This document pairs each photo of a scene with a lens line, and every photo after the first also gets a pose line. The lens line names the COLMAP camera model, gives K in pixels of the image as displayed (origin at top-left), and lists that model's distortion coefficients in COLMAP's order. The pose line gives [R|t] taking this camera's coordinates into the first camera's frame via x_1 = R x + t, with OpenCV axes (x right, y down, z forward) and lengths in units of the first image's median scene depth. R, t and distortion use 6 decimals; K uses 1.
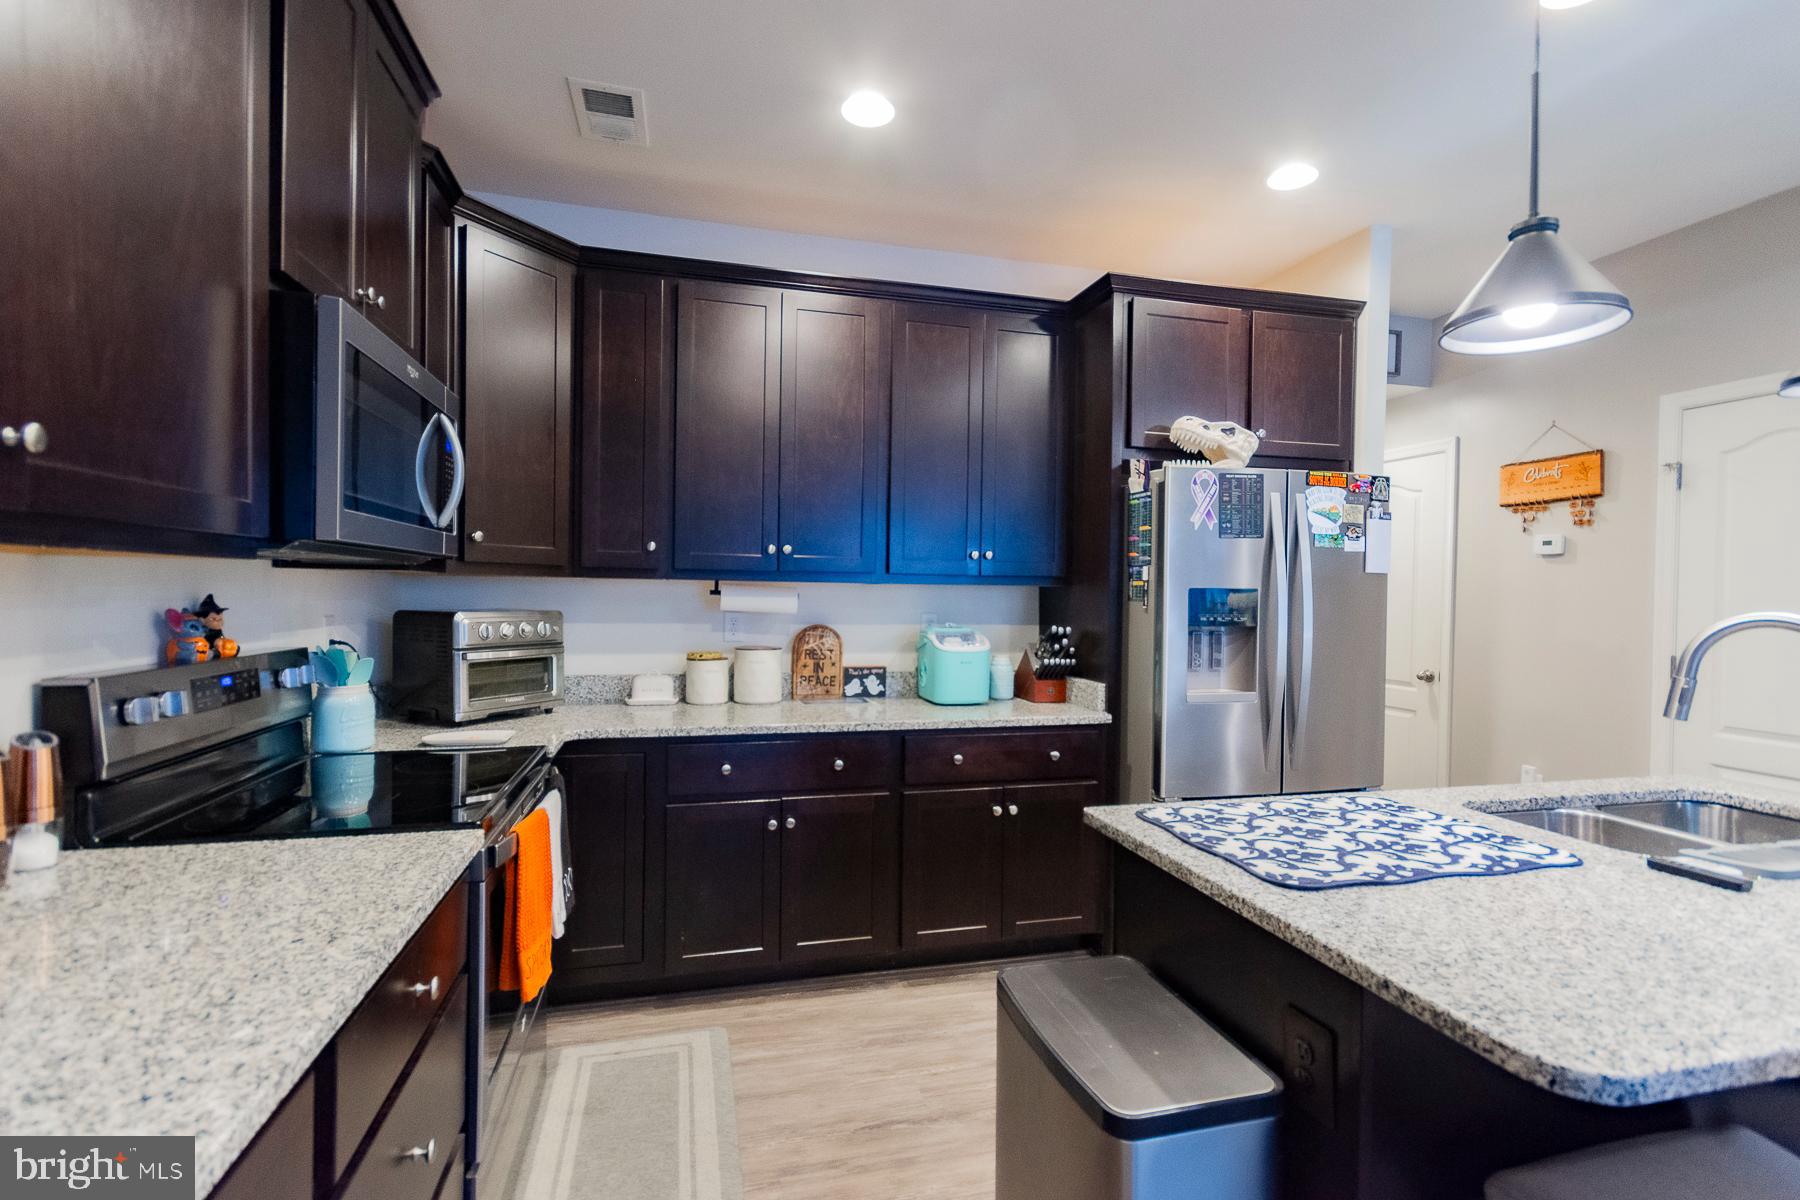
lens RADIAL K [[806.2, 0, 908.8], [0, 806.2, 601.2], [0, 0, 1]] dist [0.004951, -0.001988]
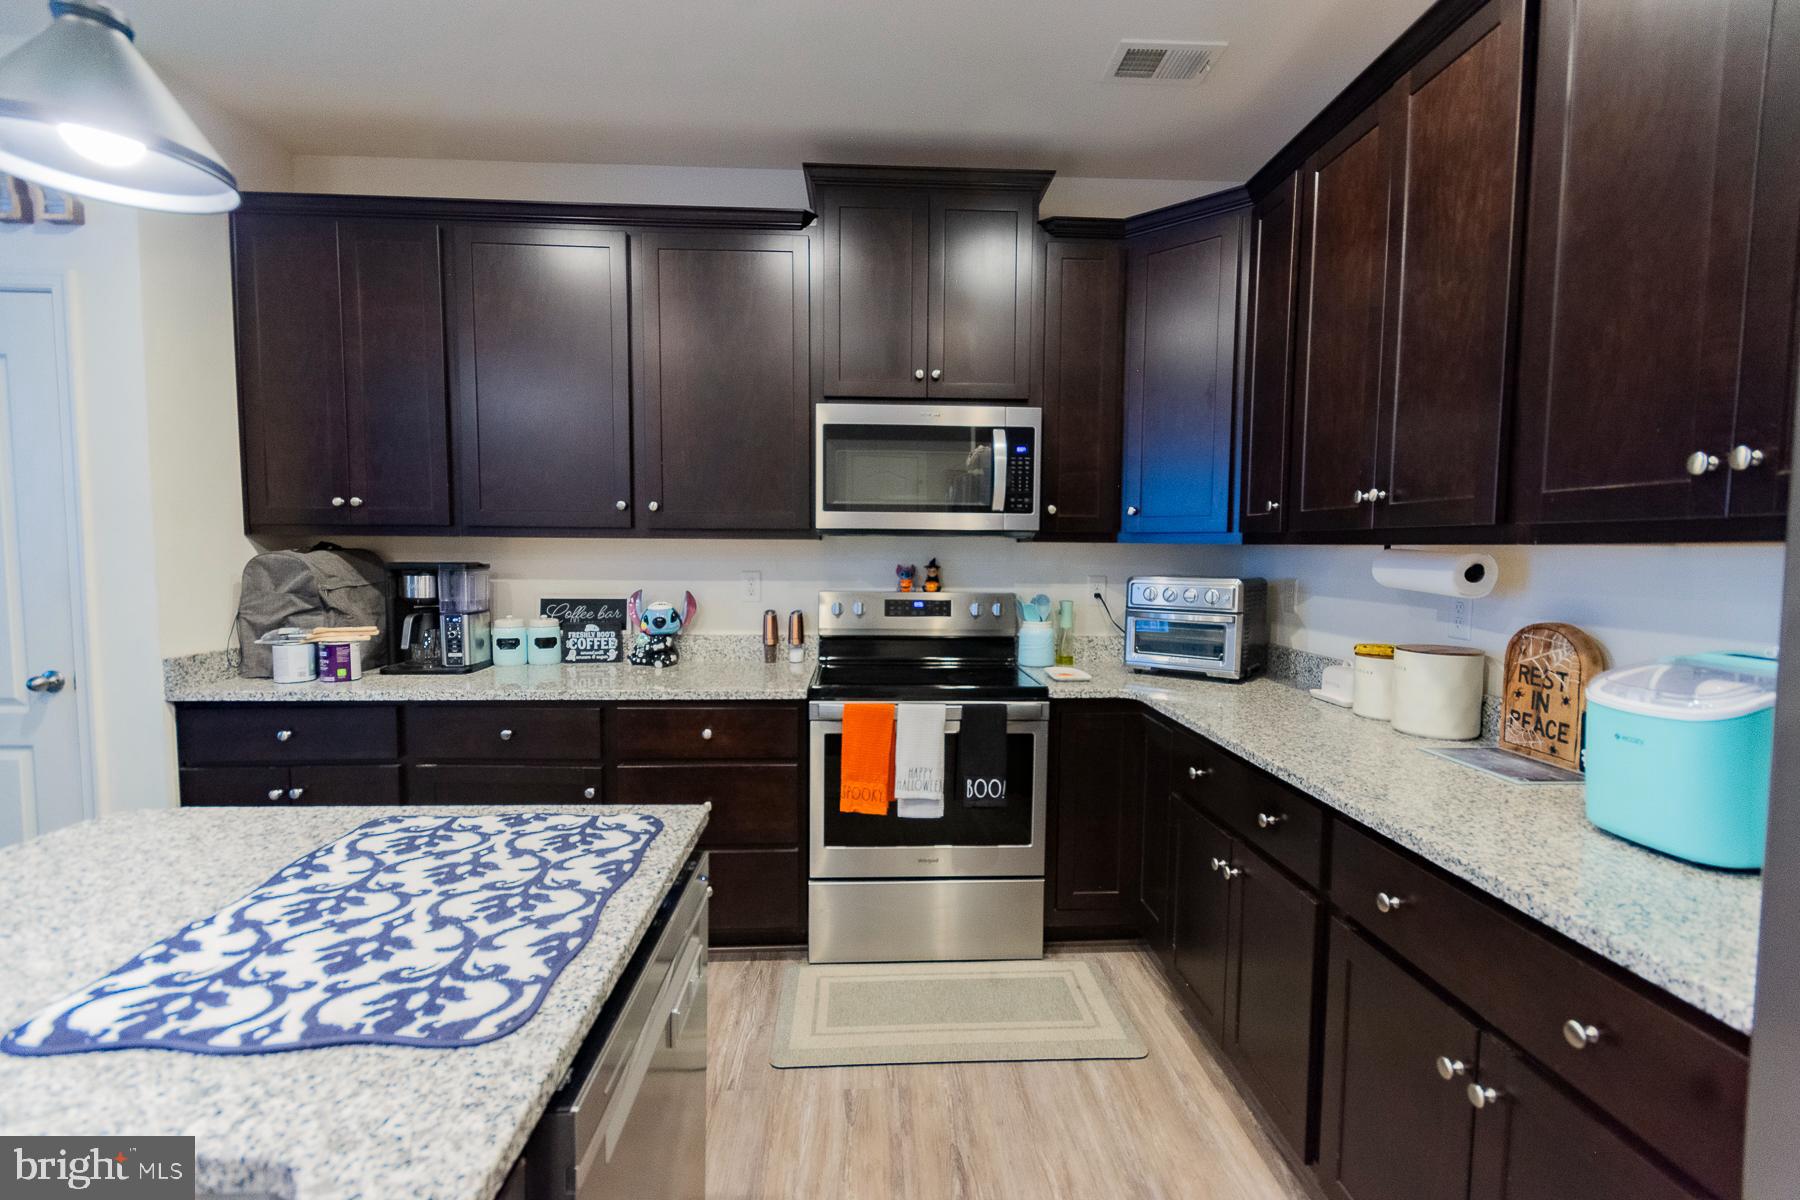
lens RADIAL K [[806.2, 0, 908.7], [0, 806.2, 602.2], [0, 0, 1]] dist [0.004951, -0.001988]
pose [[-0.200326, 0.051612, -0.978369, 0.566144], [-0.023512, 0.998071, 0.057465, -0.006248], [0.979447, 0.034515, -0.198726, 0.780273]]
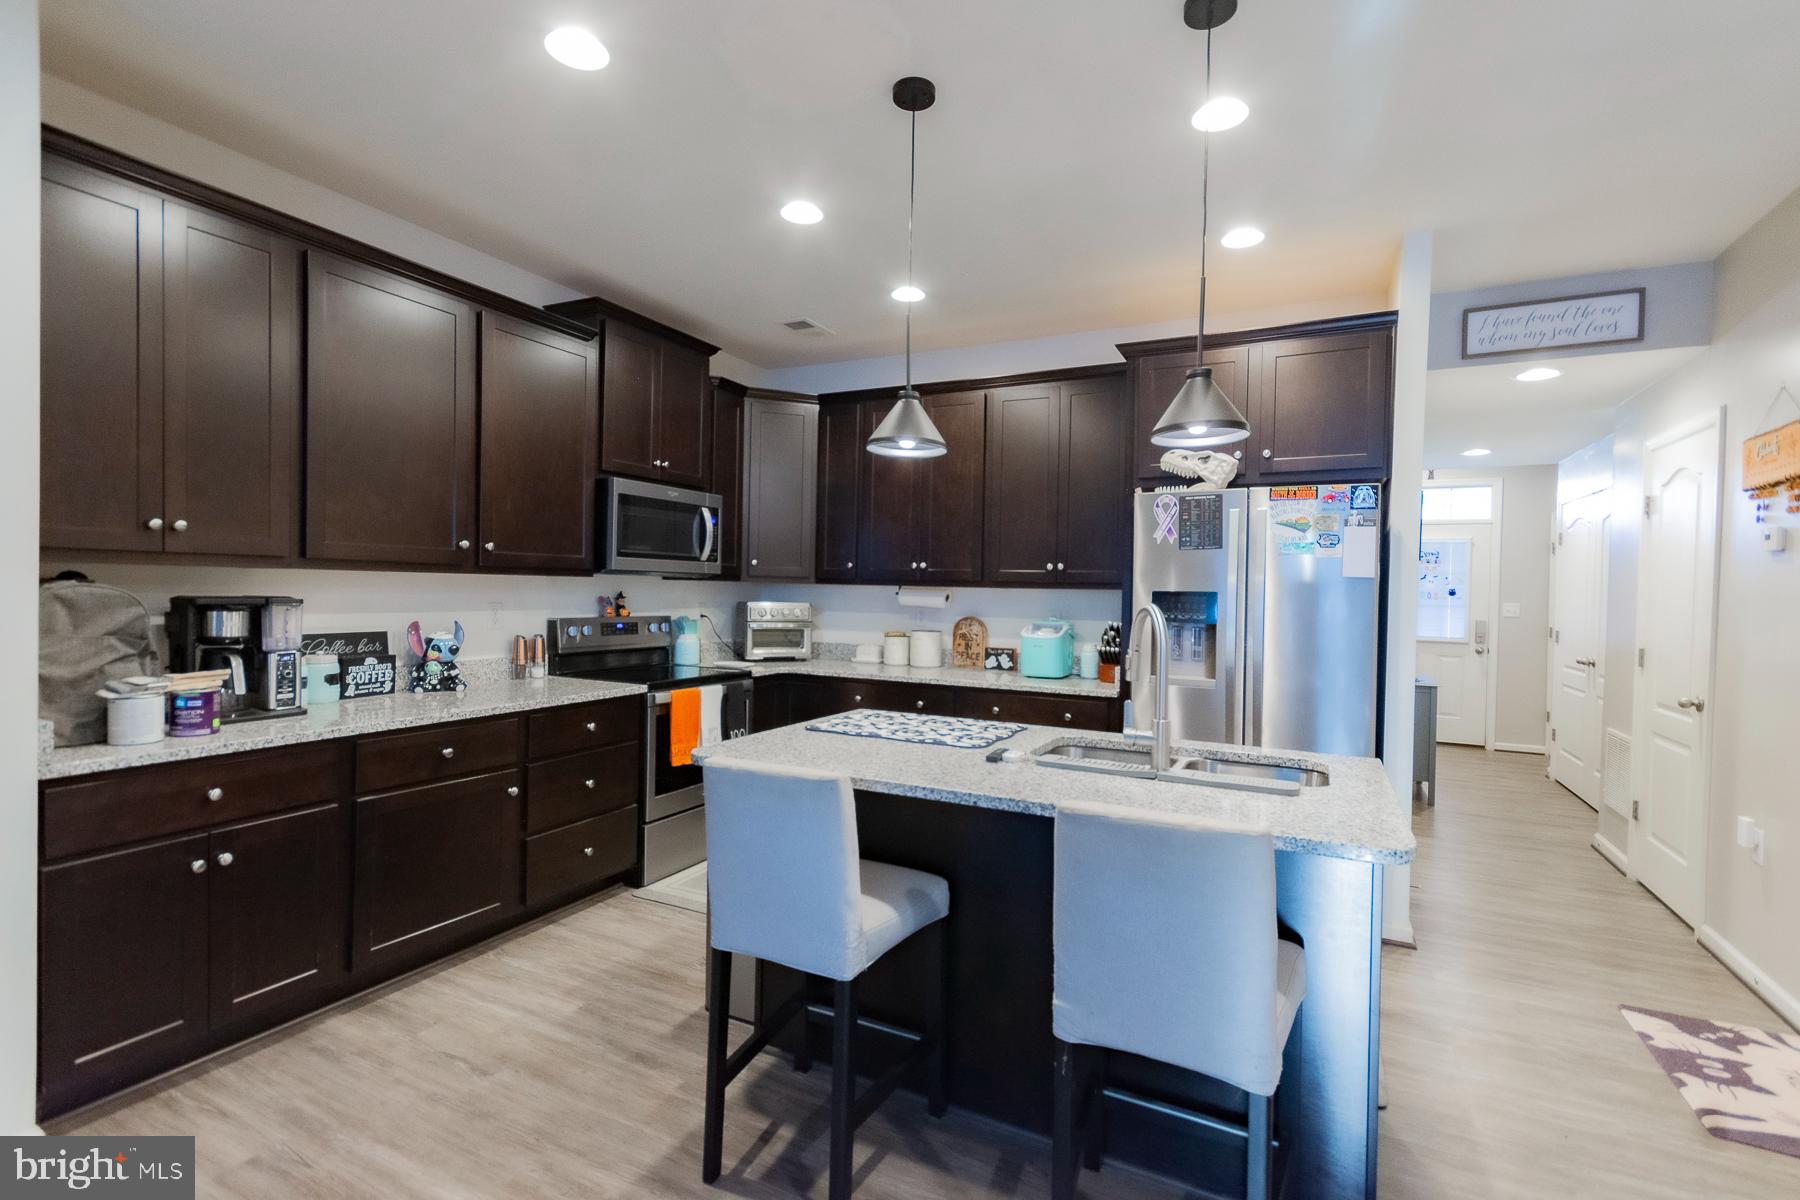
lens RADIAL K [[806.2, 0, 925.1], [0, 806.2, 598.8], [0, 0, 1]] dist [0.004951, -0.001988]
pose [[0.766052, 0.008068, -0.642727, 0.850401], [-0.017614, 0.999809, -0.008443, 0.012335], [0.642537, 0.017789, 0.766048, -0.171581]]
